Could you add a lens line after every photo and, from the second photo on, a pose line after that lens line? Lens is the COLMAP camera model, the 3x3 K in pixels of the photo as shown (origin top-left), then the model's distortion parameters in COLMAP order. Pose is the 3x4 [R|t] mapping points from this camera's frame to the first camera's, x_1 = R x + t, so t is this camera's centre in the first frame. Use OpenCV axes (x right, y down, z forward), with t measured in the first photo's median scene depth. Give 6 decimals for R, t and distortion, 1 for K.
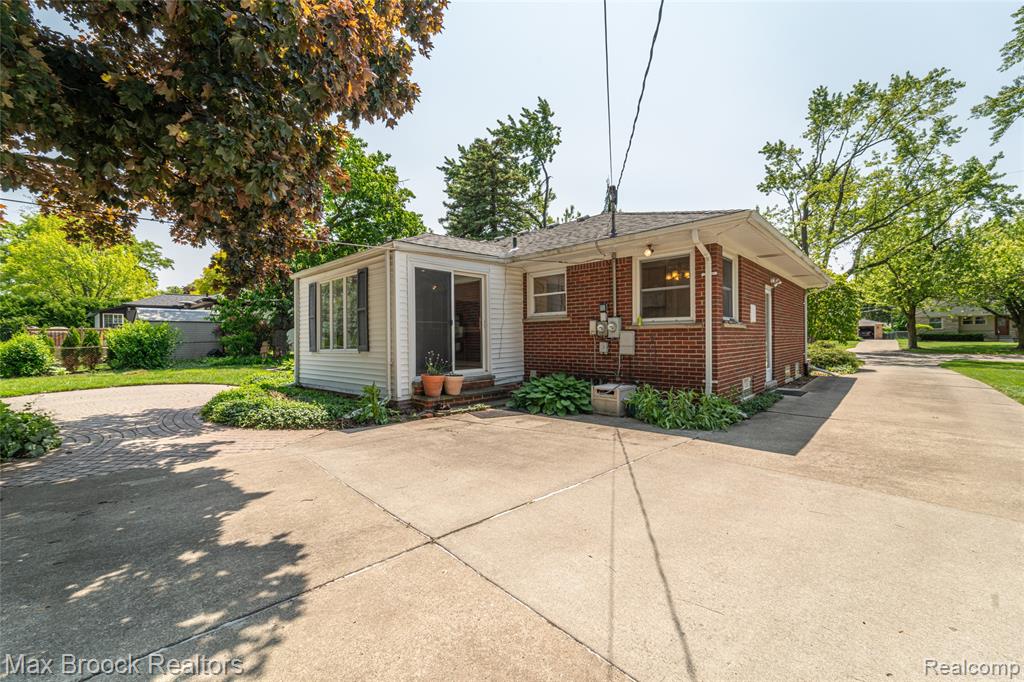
lens RADIAL K [[415.1, 0, 512.5], [0, 415.1, 342.5], [0, 0, 1]] dist [0.003236, -0.000082]
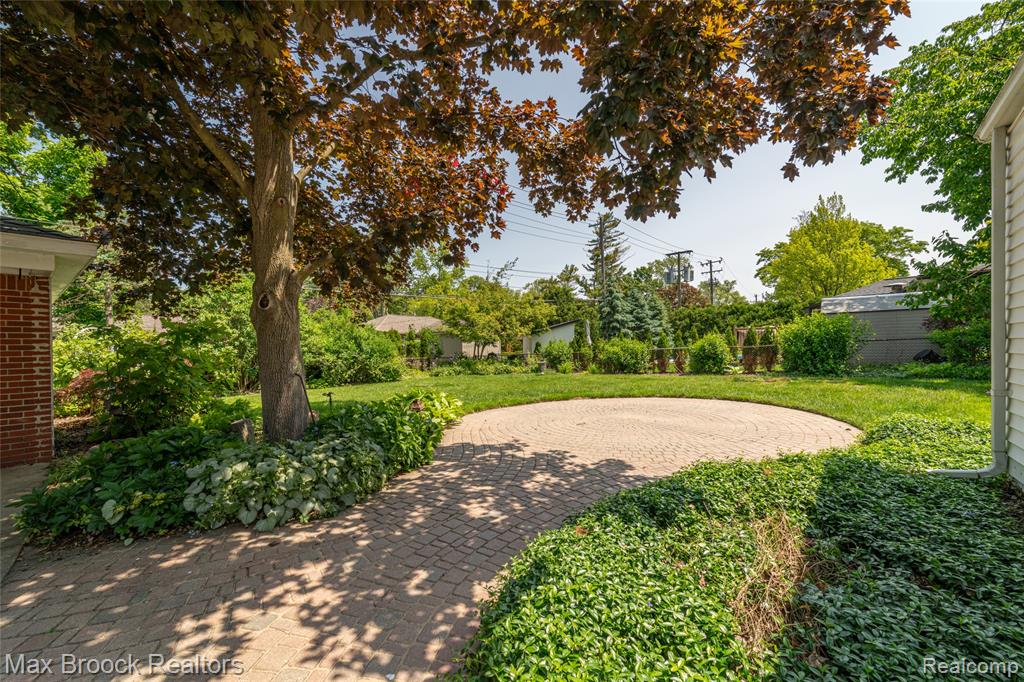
lens RADIAL K [[415.1, 0, 510.8], [0, 415.1, 343.0], [0, 0, 1]] dist [0.003236, -0.000082]
pose [[0.069974, 0.001738, -0.997547, -0.149572], [0.003533, 0.999992, 0.001991, 0.001571], [0.997543, -0.003664, 0.069967, 0.379106]]
